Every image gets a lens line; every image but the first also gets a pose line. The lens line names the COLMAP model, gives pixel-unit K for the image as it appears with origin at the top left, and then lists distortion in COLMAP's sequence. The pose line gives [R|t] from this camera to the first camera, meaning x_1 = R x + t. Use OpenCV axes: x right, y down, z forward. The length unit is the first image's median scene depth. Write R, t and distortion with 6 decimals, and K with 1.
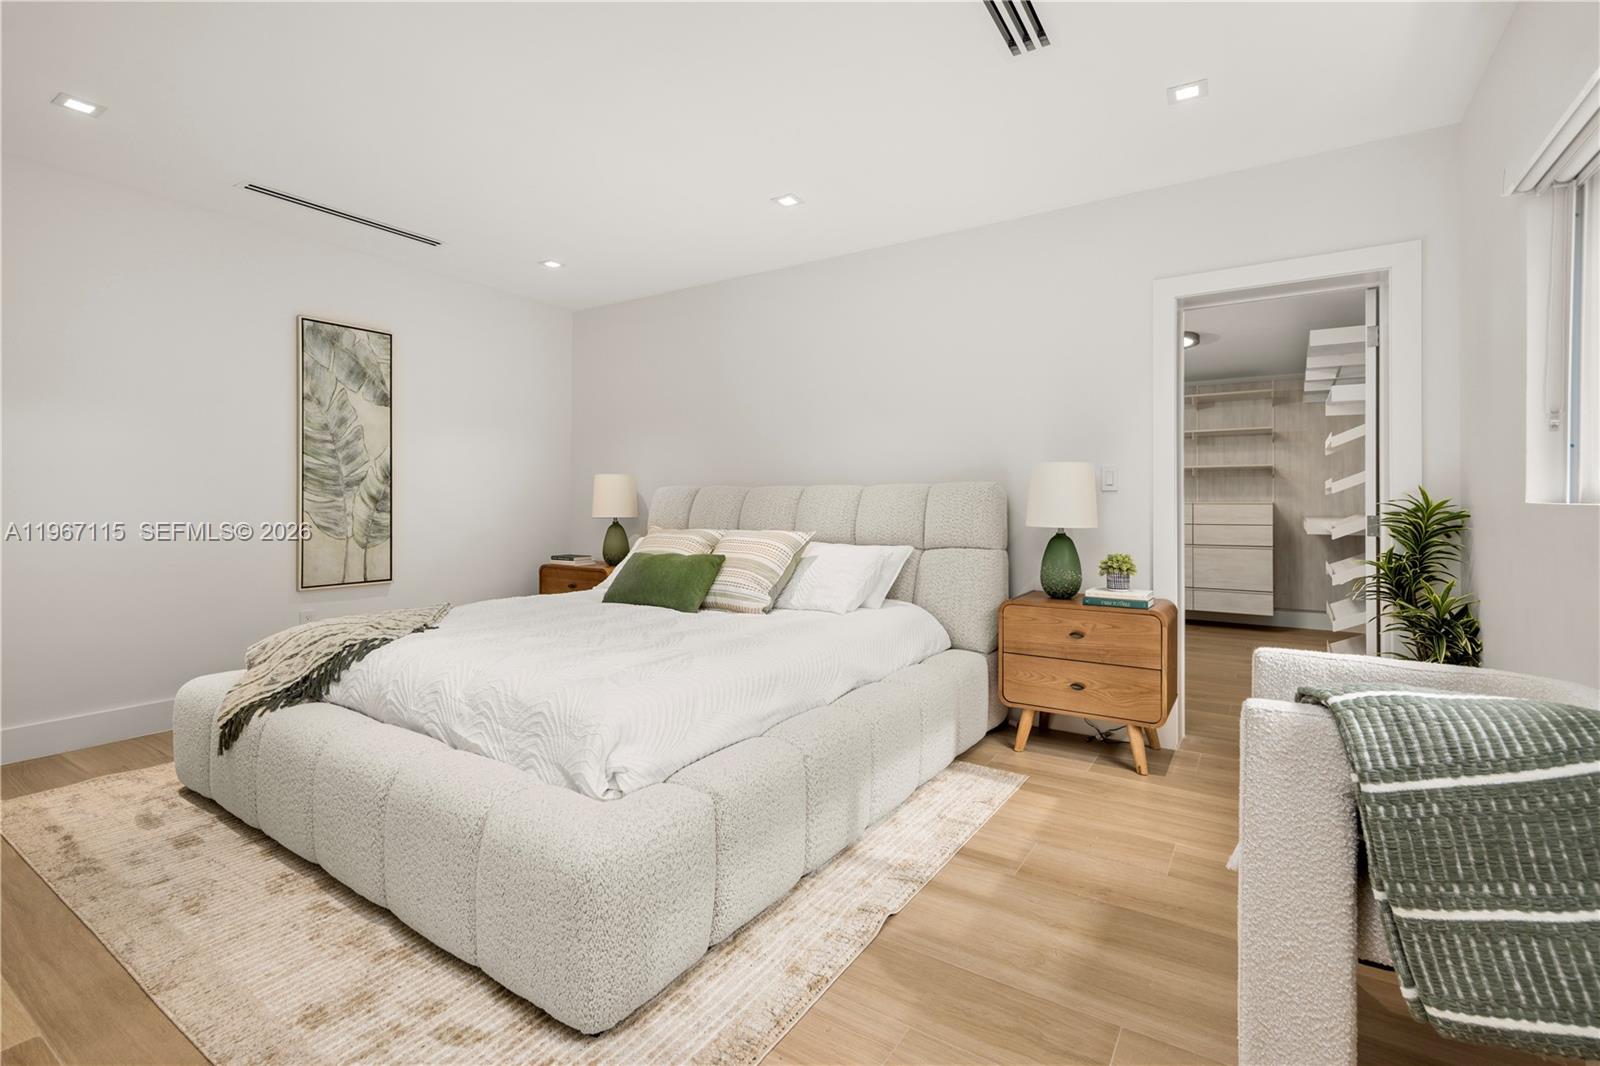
lens RADIAL K [[729.3, 0, 788.4], [0, 729.3, 504.4], [0, 0, 1]] dist [0.004110, 0.000060]
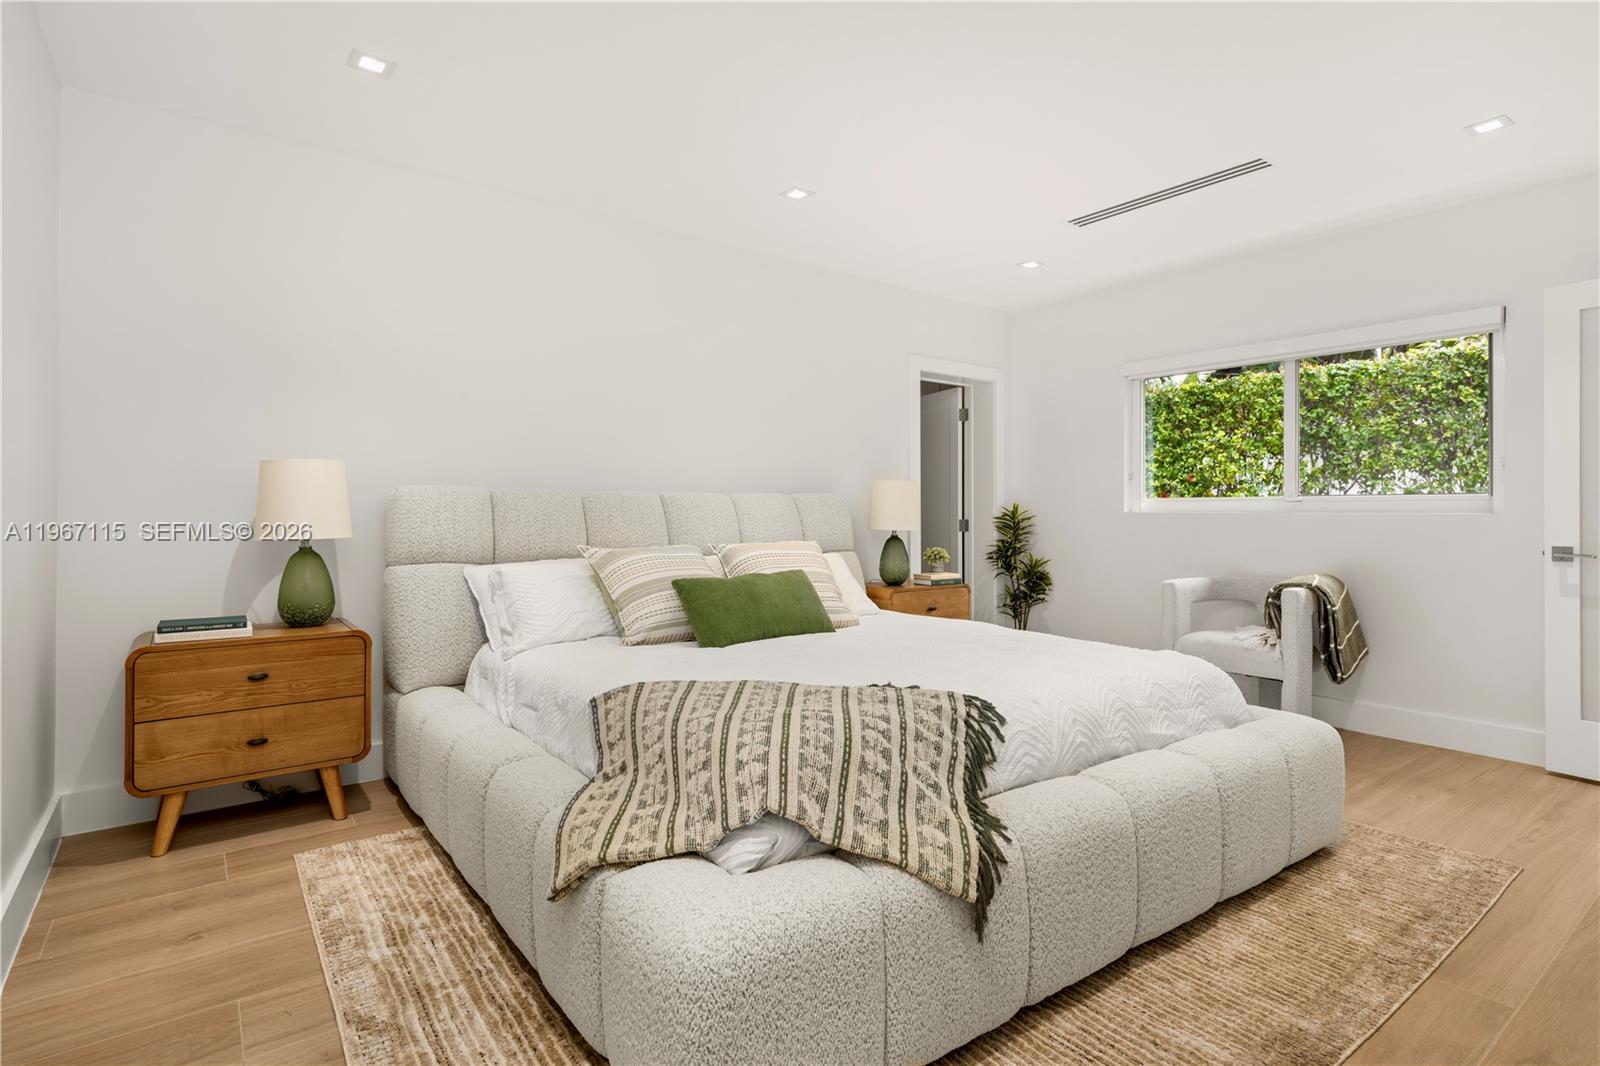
lens RADIAL K [[812.7, 0, 788.4], [0, 812.7, 505.2], [0, 0, 1]] dist [0.004017, 0.000657]
pose [[0.339257, 0.004344, 0.940684, -1.046702], [0.000684, 0.999988, -0.004864, -0.006796], [-0.940693, 0.002294, 0.339250, 0.663901]]
